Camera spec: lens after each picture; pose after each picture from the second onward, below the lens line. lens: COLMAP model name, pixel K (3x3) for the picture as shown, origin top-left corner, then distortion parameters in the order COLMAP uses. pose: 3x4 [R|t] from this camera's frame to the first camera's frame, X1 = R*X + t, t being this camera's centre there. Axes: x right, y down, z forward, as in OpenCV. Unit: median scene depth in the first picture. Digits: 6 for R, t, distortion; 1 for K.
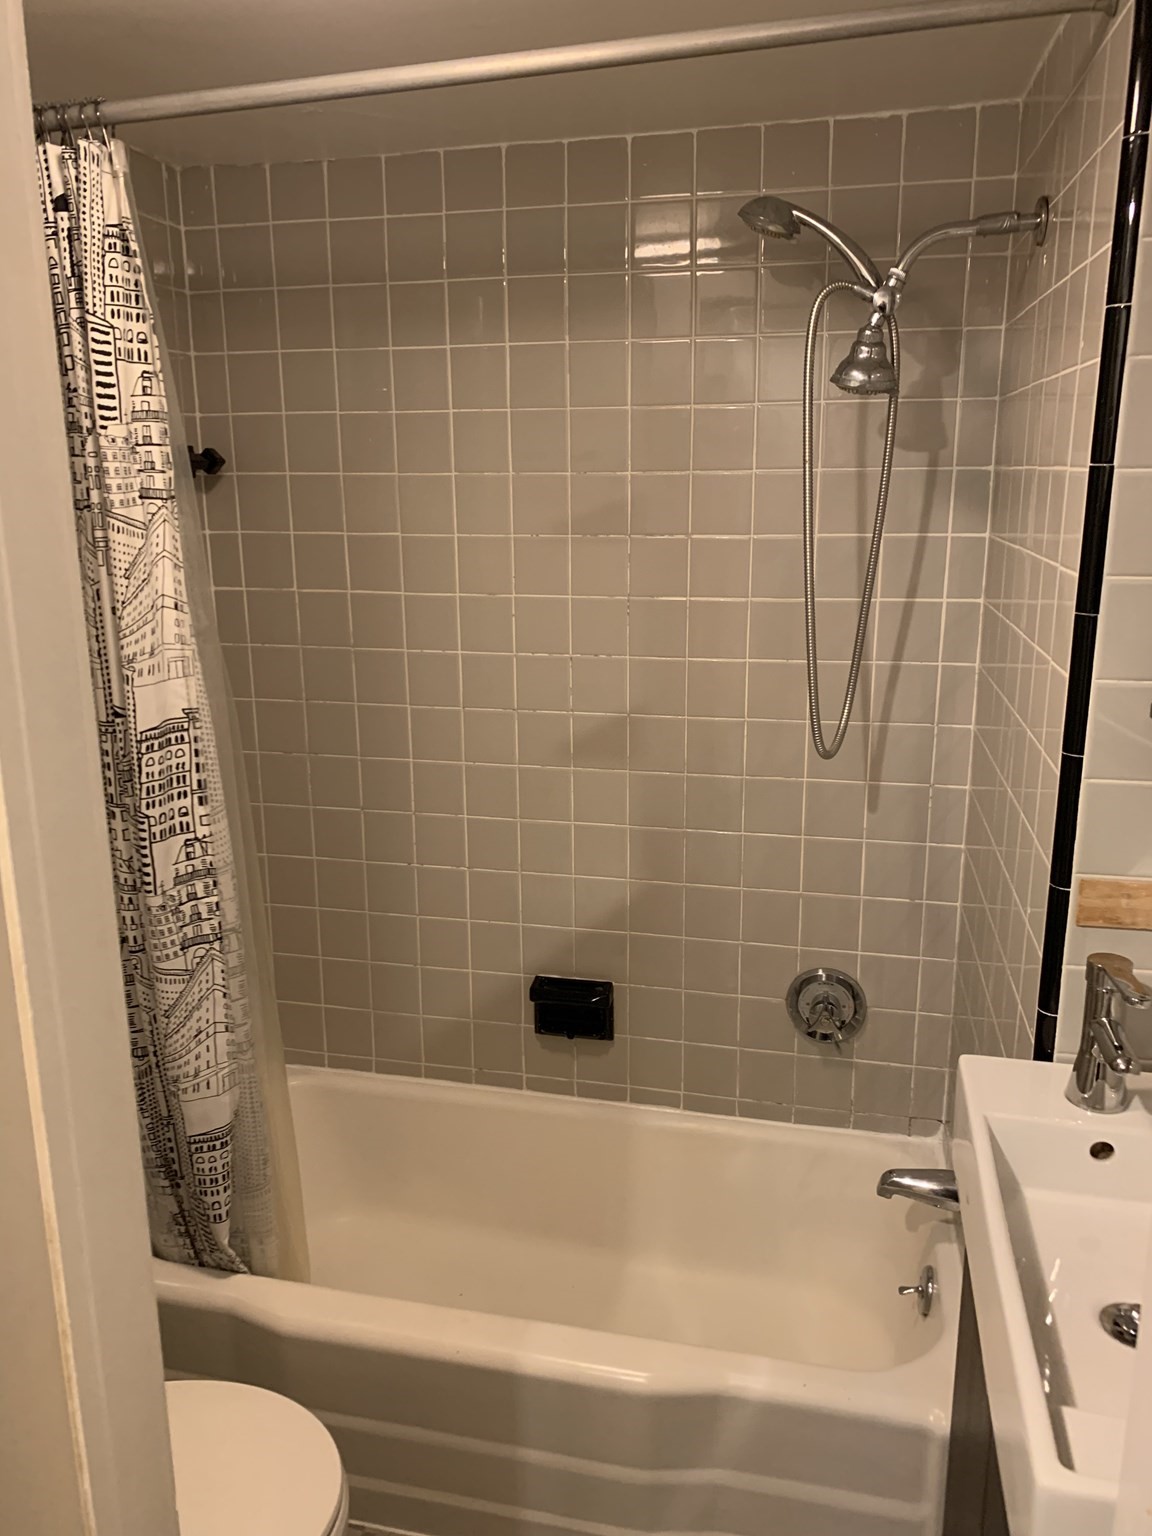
lens RADIAL K [[1174.2, 0, 576.5], [0, 1174.2, 759.2], [0, 0, 1]] dist [0.050184, -0.062506]
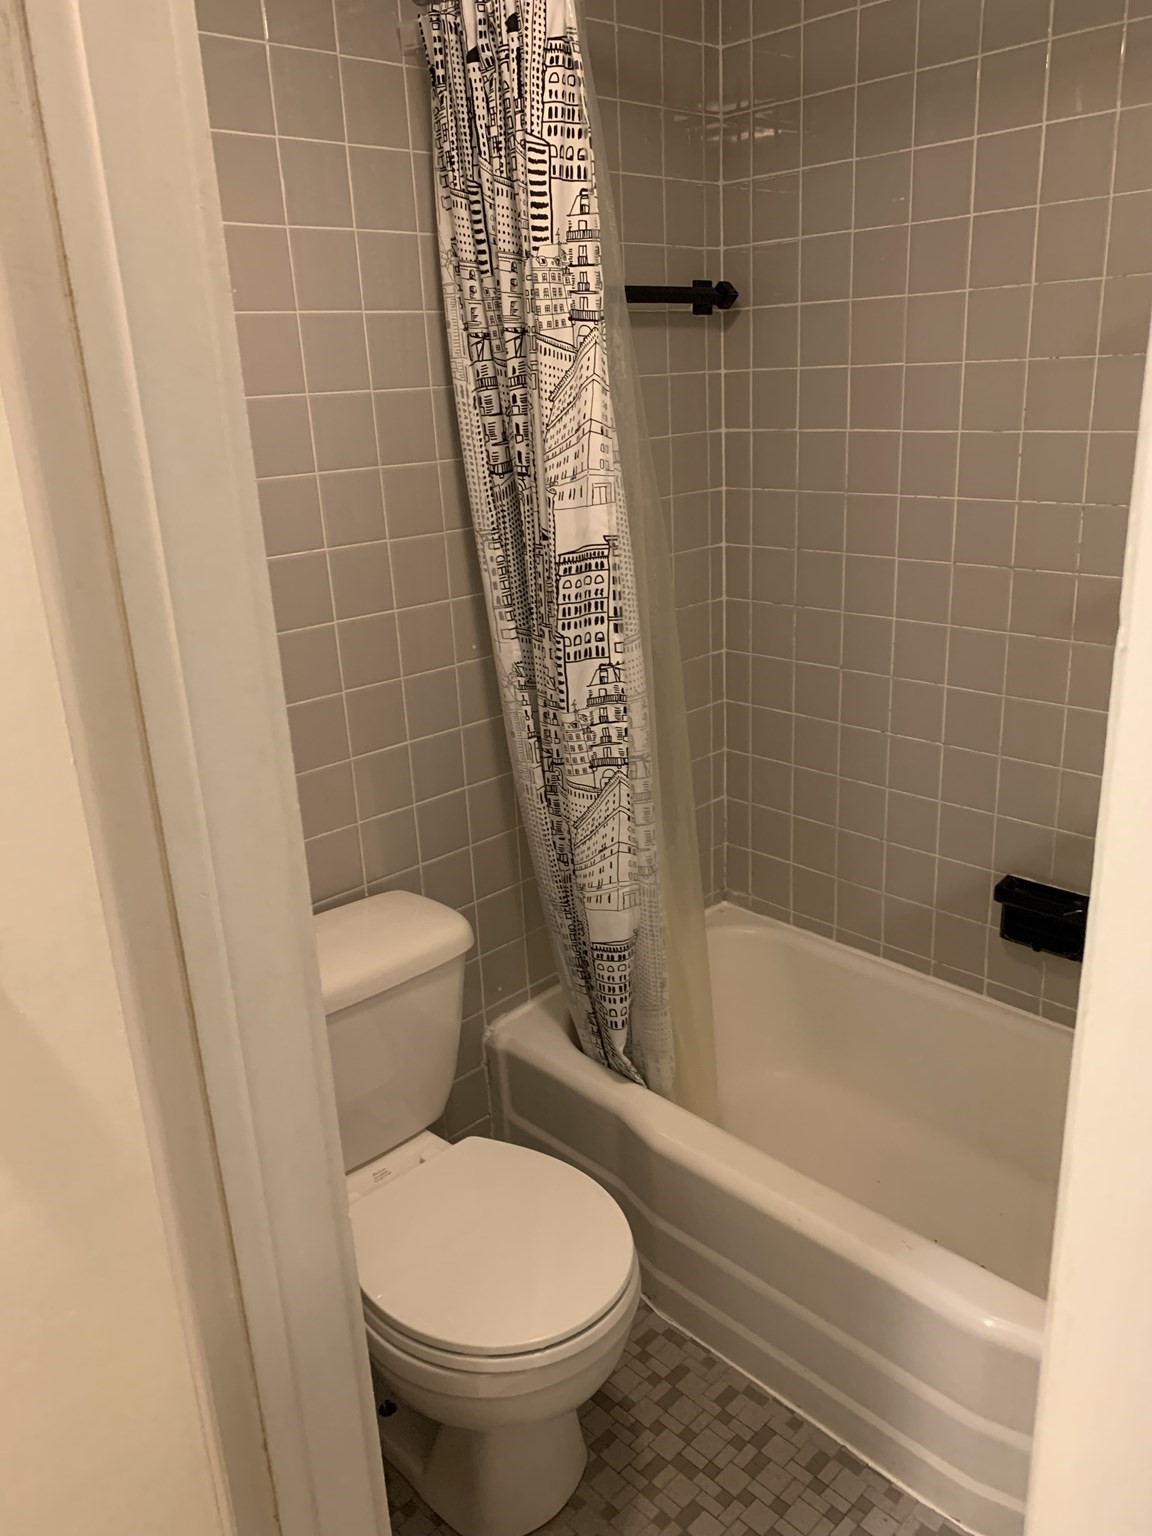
lens RADIAL K [[1174.2, 0, 588.5], [0, 1174.2, 761.5], [0, 0, 1]] dist [0.050184, -0.062506]
pose [[0.838443, 0.142136, -0.526128, 0.210446], [-0.091135, 0.988365, 0.121778, 0.027304], [0.537315, -0.054155, 0.841641, 0.112484]]
